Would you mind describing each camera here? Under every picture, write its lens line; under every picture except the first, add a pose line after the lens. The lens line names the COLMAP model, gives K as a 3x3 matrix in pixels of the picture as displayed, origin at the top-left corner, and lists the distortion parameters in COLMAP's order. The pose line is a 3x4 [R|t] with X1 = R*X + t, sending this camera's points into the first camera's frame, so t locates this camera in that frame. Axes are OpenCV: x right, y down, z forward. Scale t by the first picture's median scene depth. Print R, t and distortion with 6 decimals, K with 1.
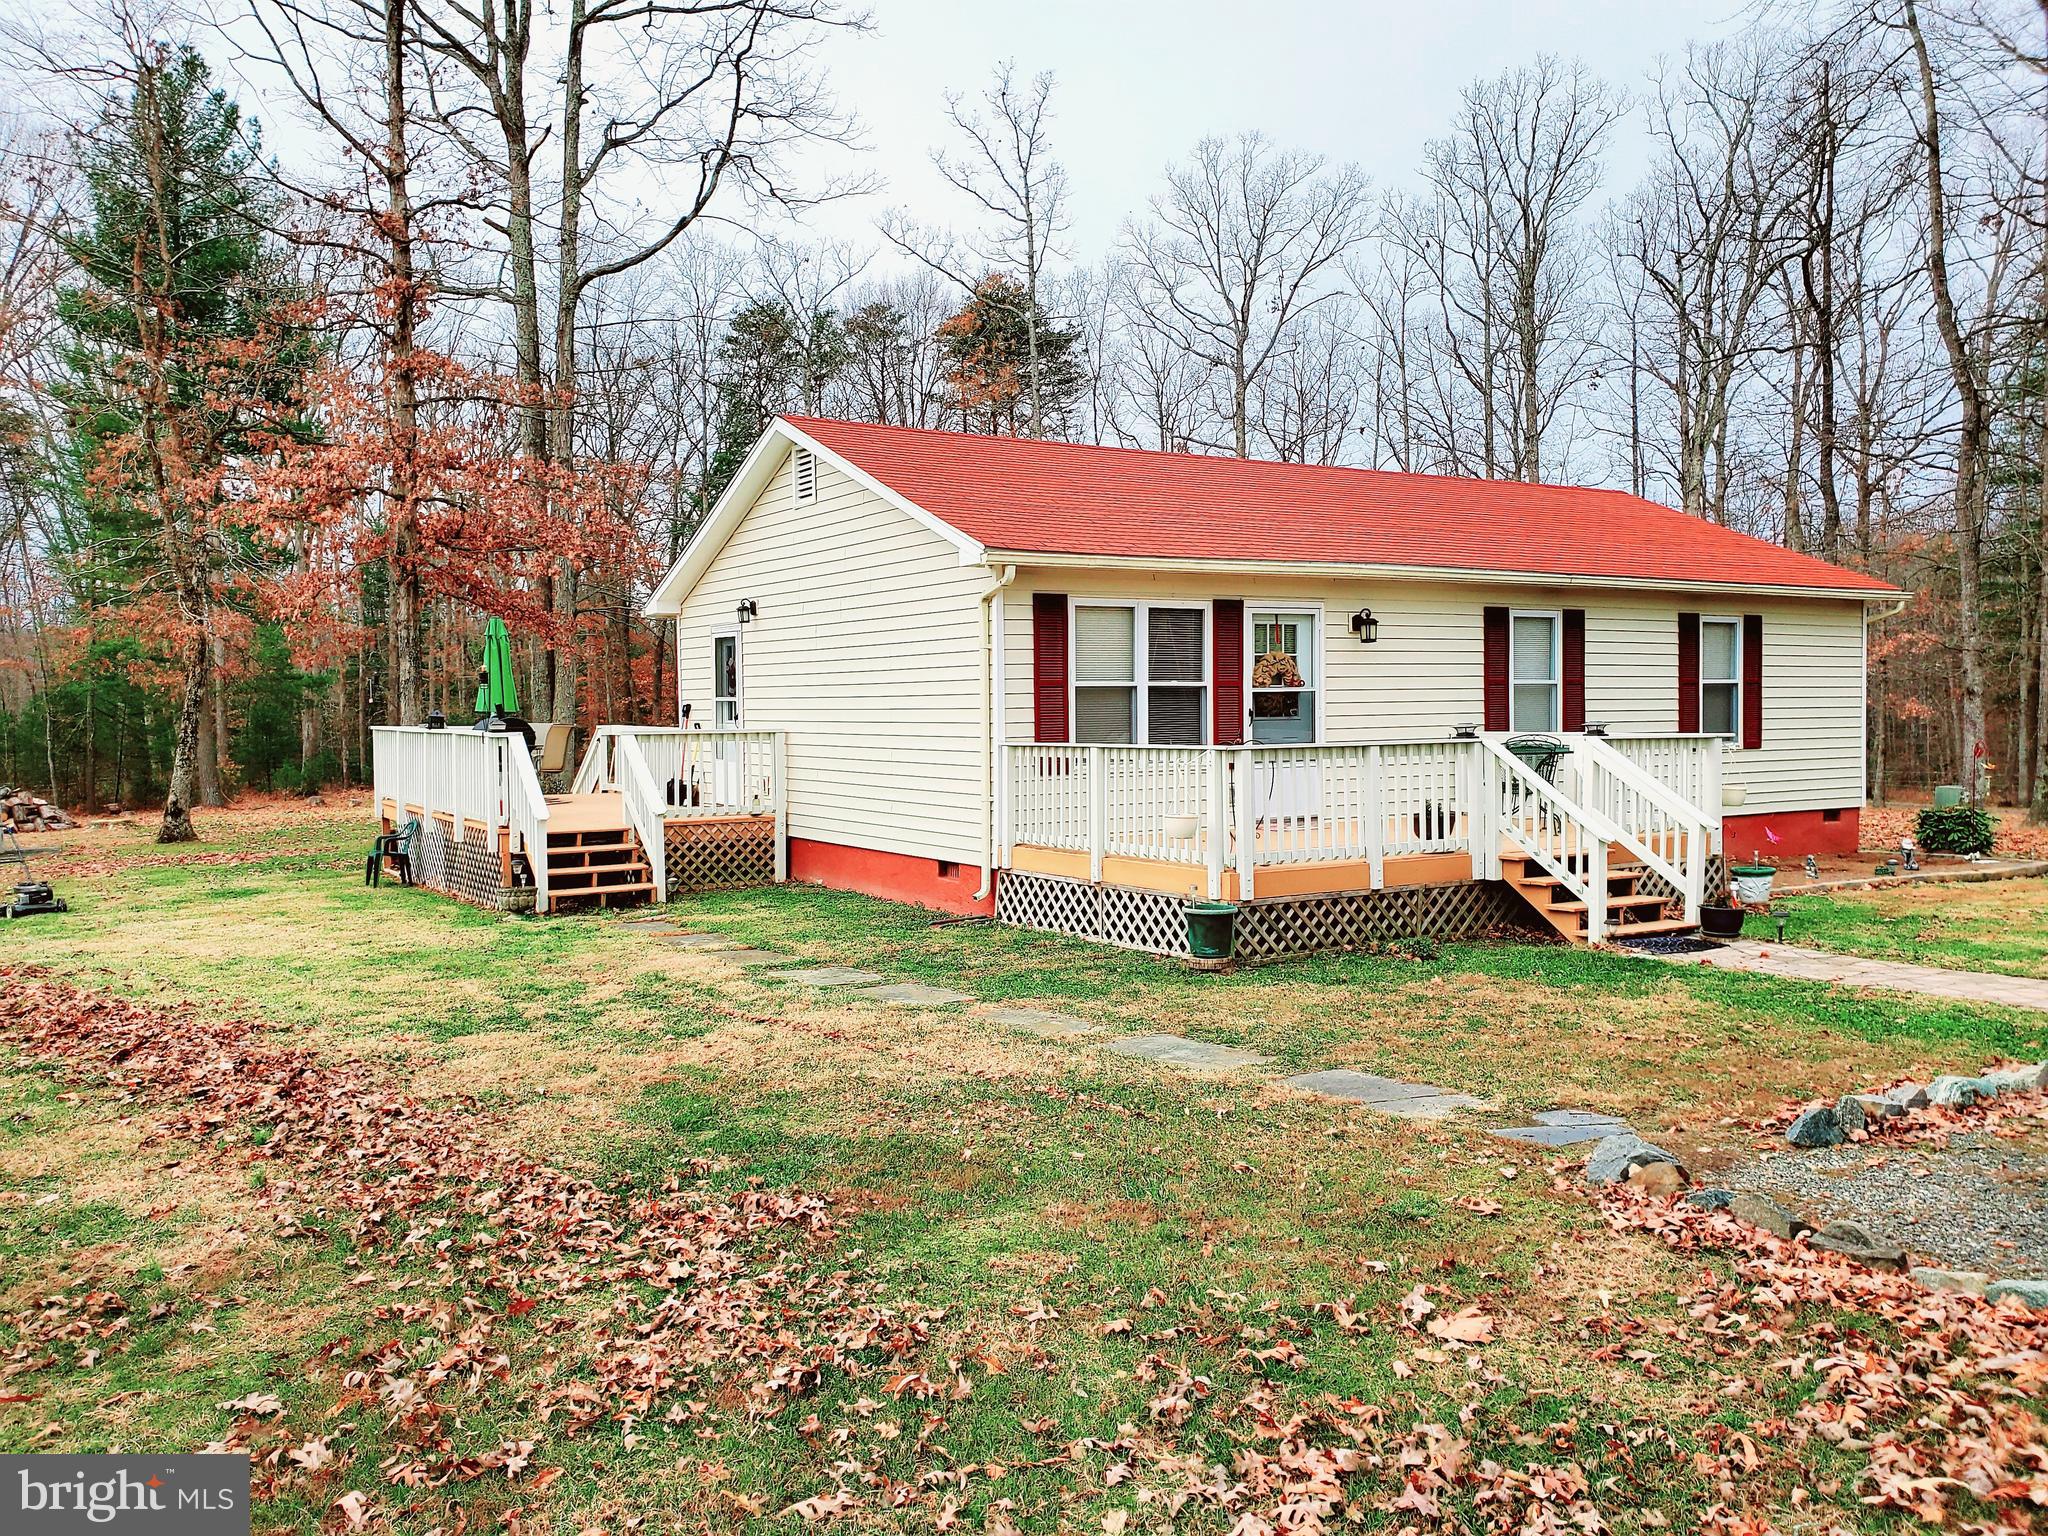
lens RADIAL K [[1581.3, 0, 1018.2], [0, 1581.3, 751.1], [0, 0, 1]] dist [0.010477, -0.005037]
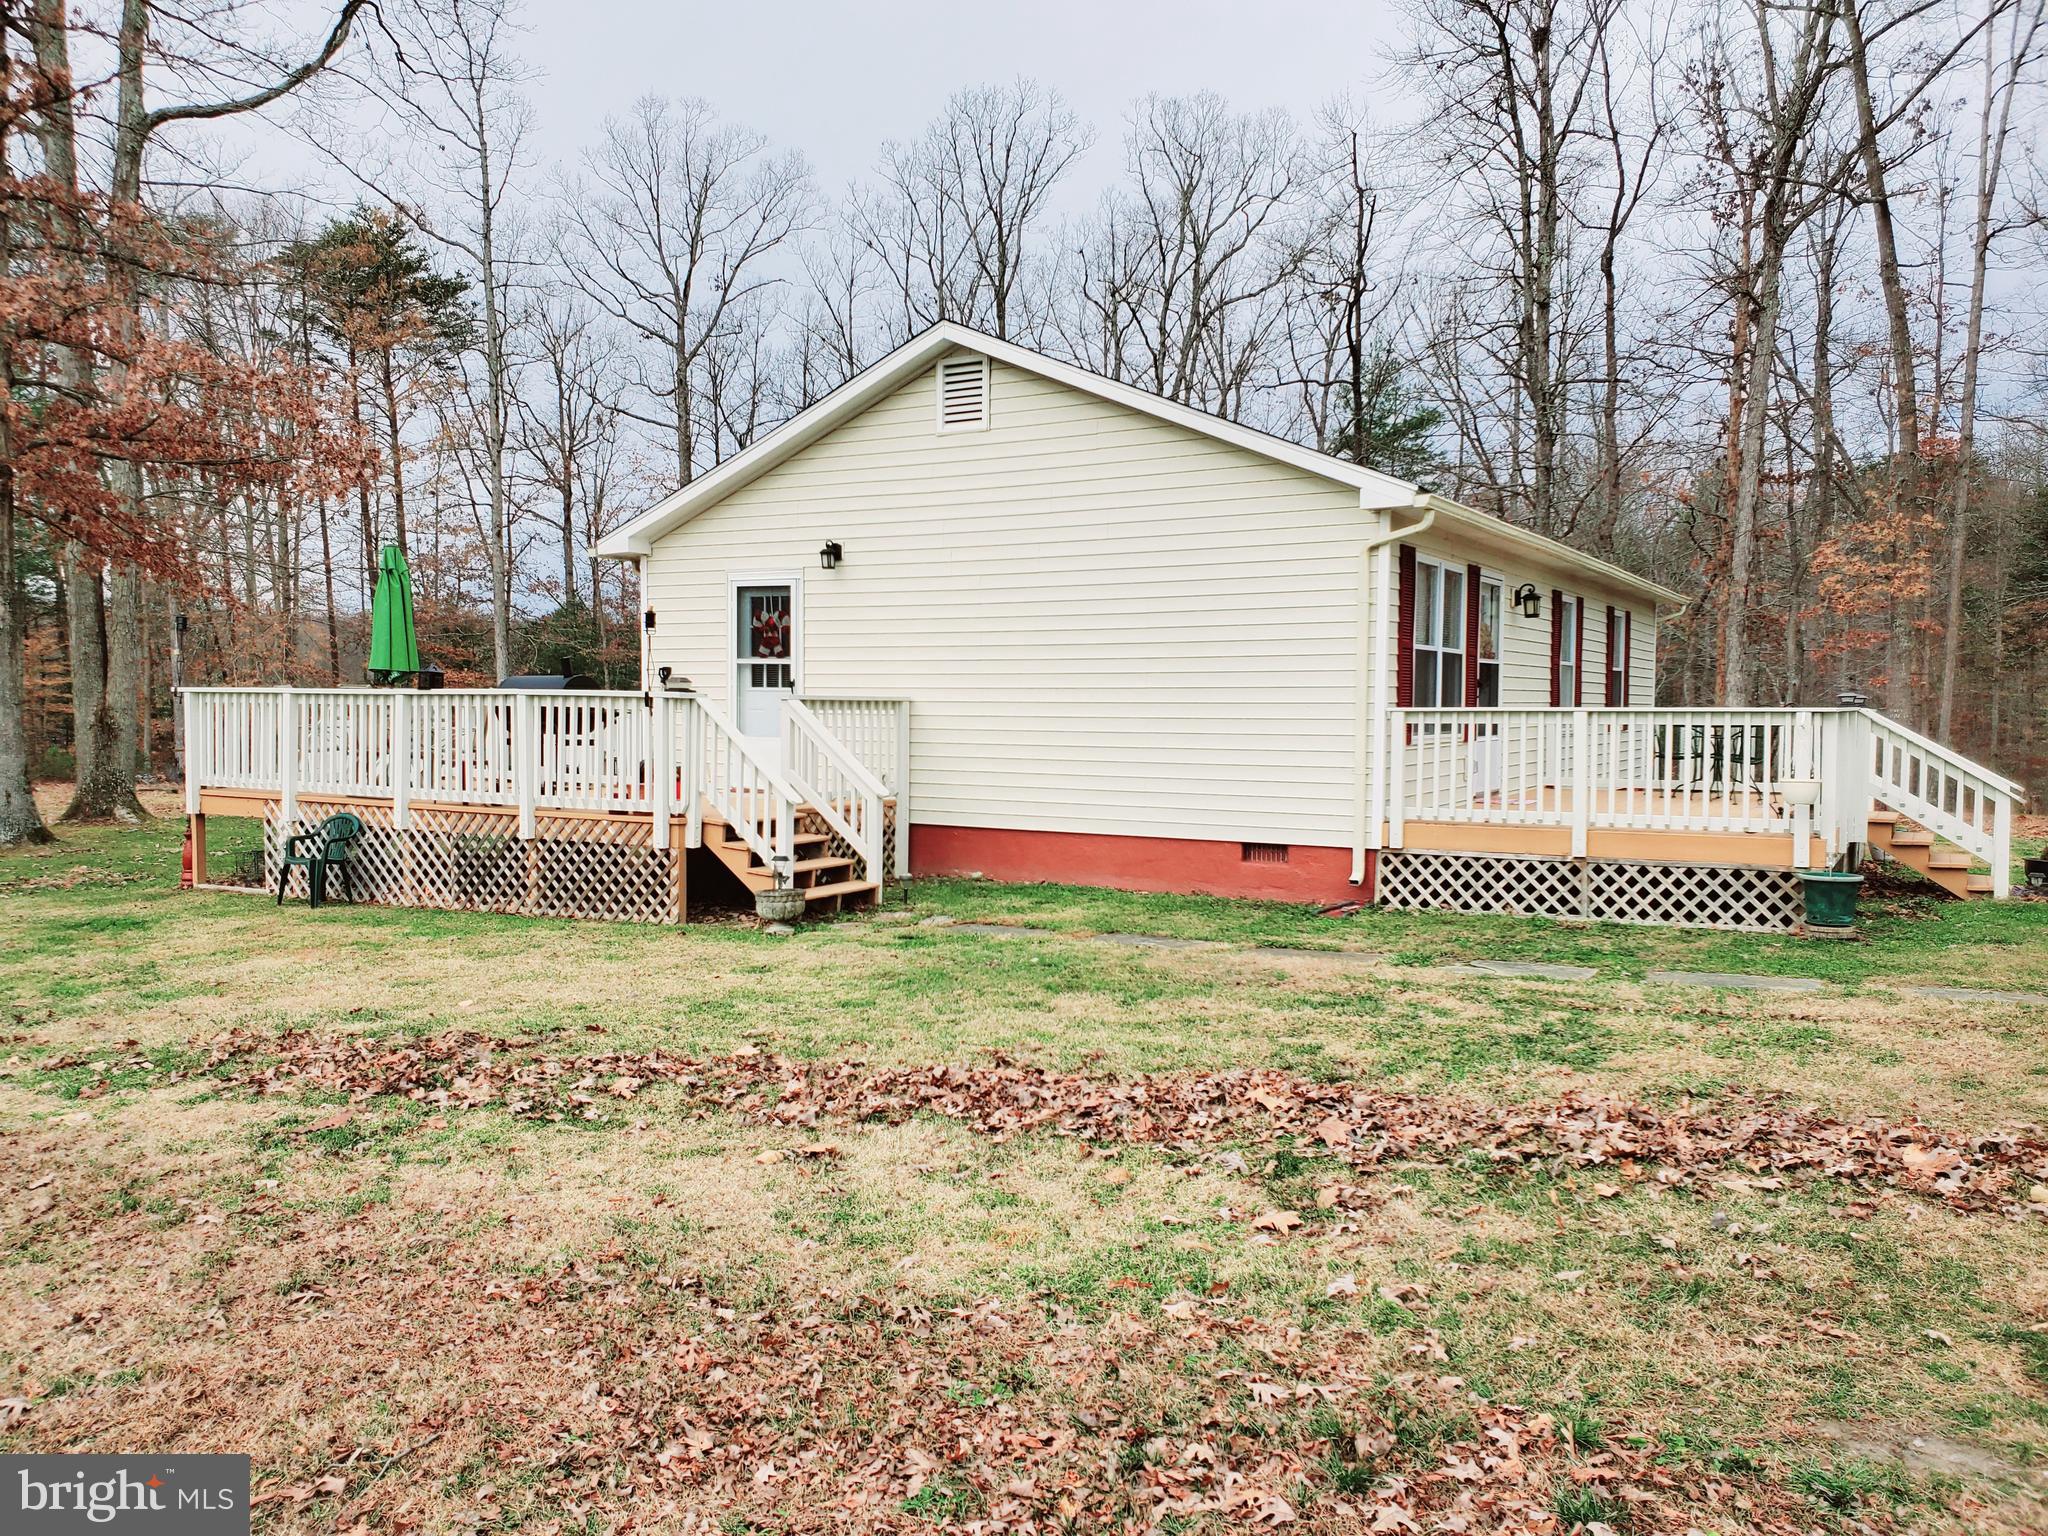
lens RADIAL K [[1555.6, 0, 1017.2], [0, 1555.6, 765.3], [0, 0, 1]] dist [0.002700, -0.002574]
pose [[0.884300, -0.006423, 0.466876, -0.556420], [0.000659, 0.999922, 0.012508, 0.014588], [-0.466920, -0.010753, 0.884234, 0.289055]]
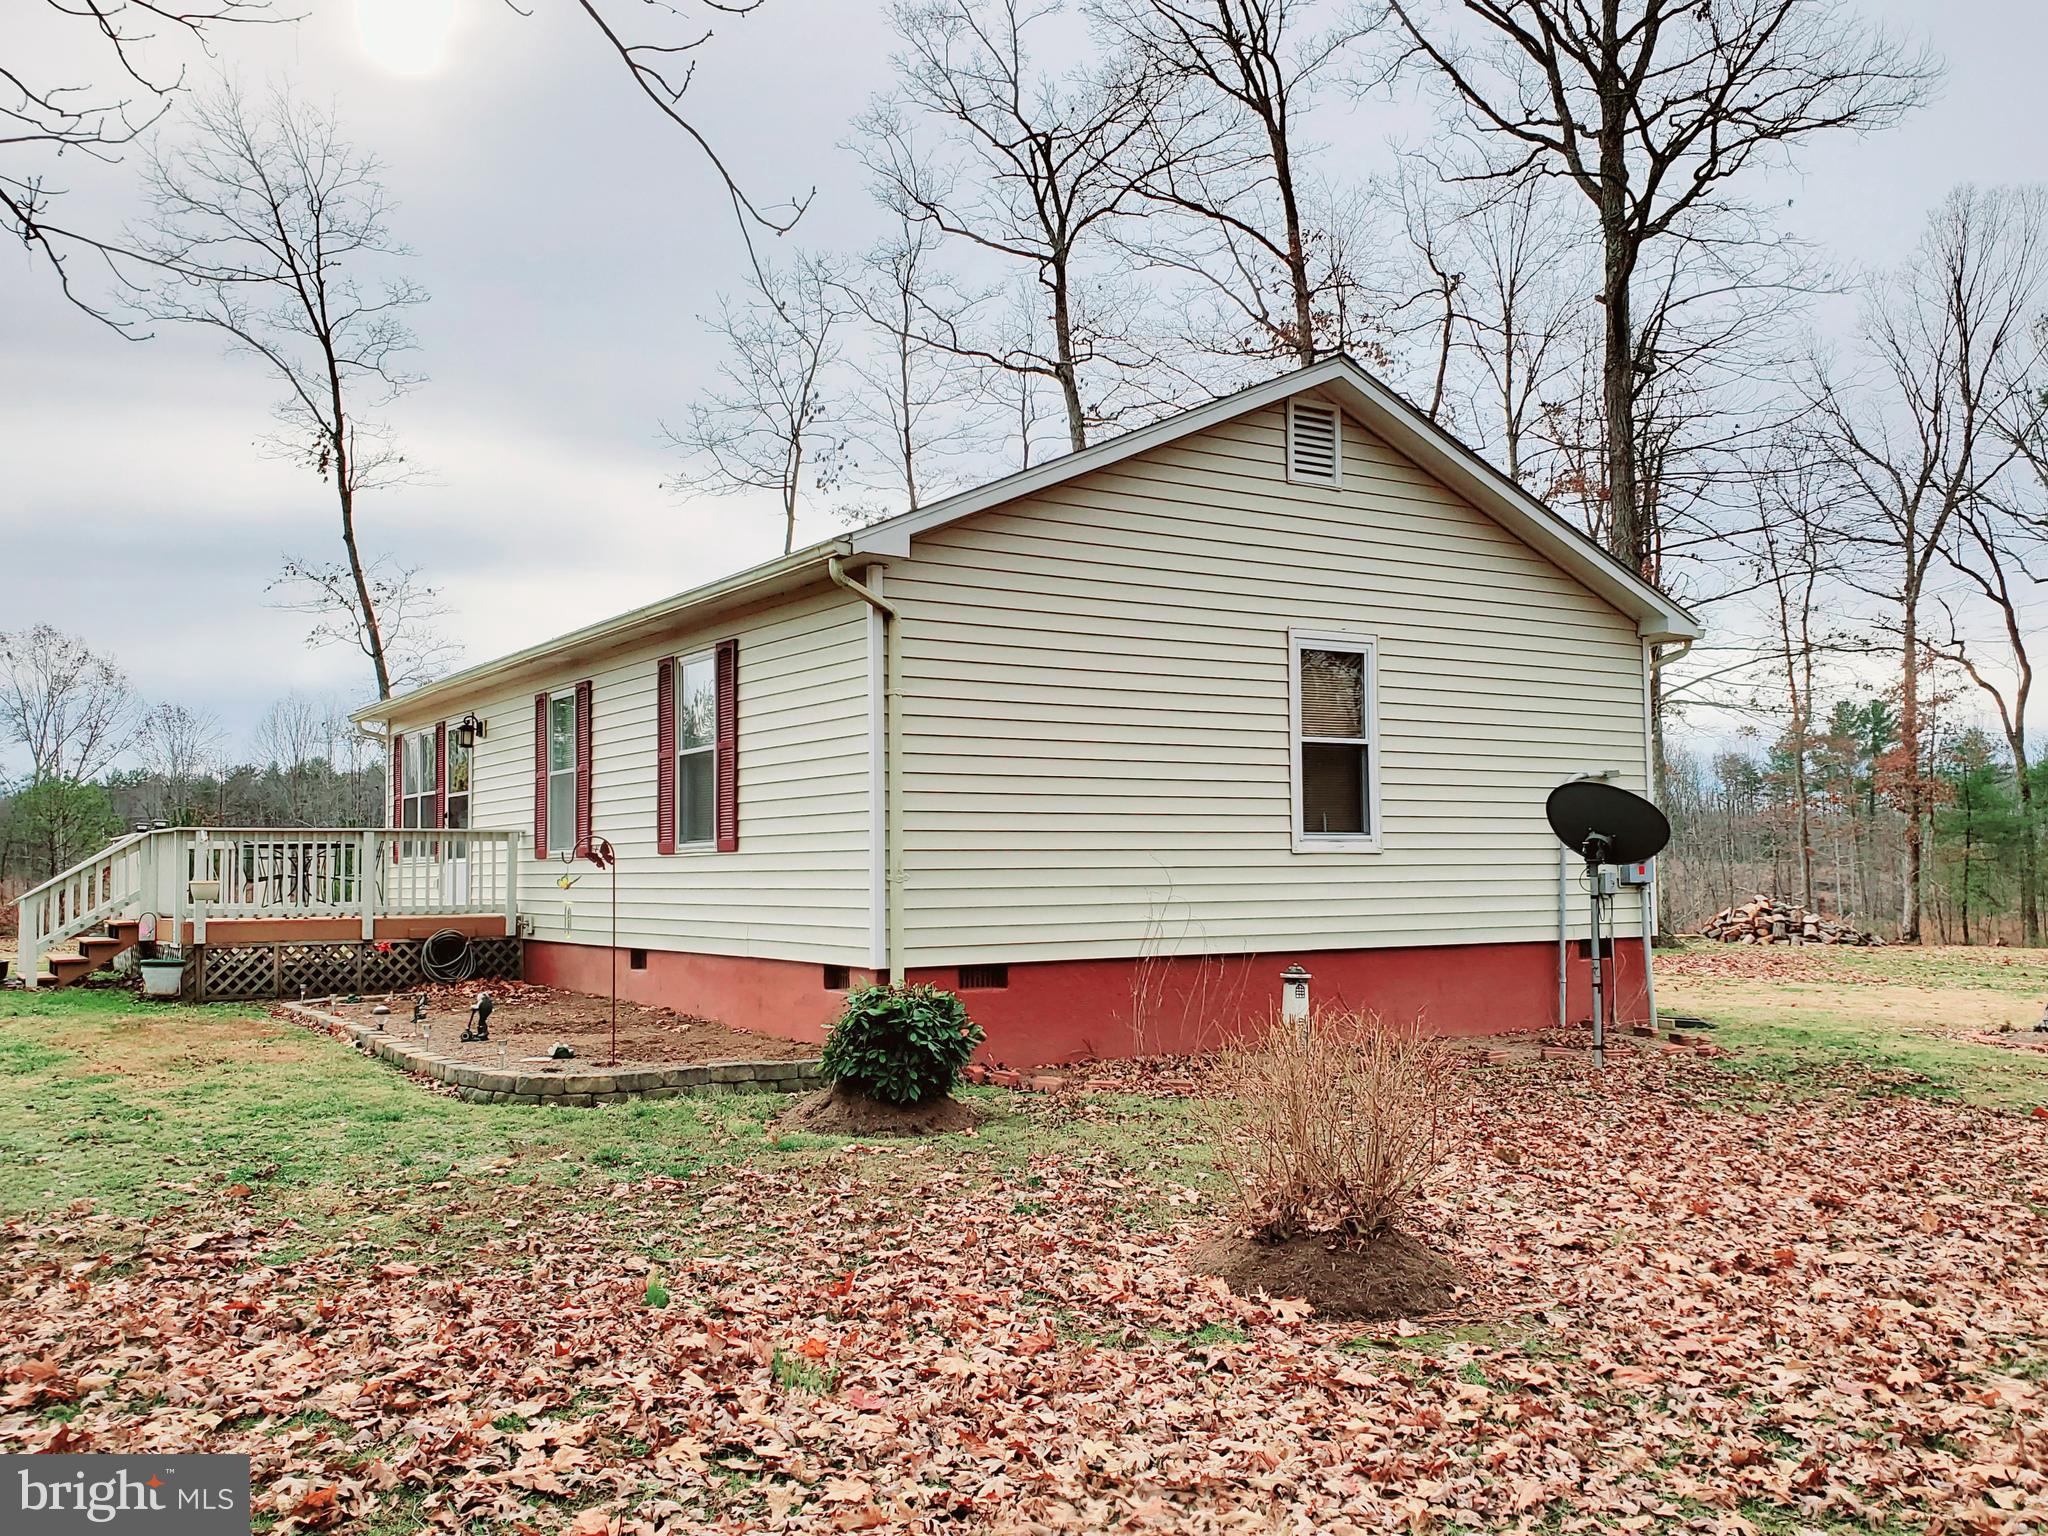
lens RADIAL K [[1830.1, 0, 1021.6], [0, 1830.1, 766.0], [0, 0, 1]] dist [0.002522, 0.060304]
pose [[0.025070, -0.029056, -0.999263, 1.583386], [0.008374, 0.999549, -0.028855, -0.018982], [0.999651, -0.007645, 0.025302, 1.454628]]
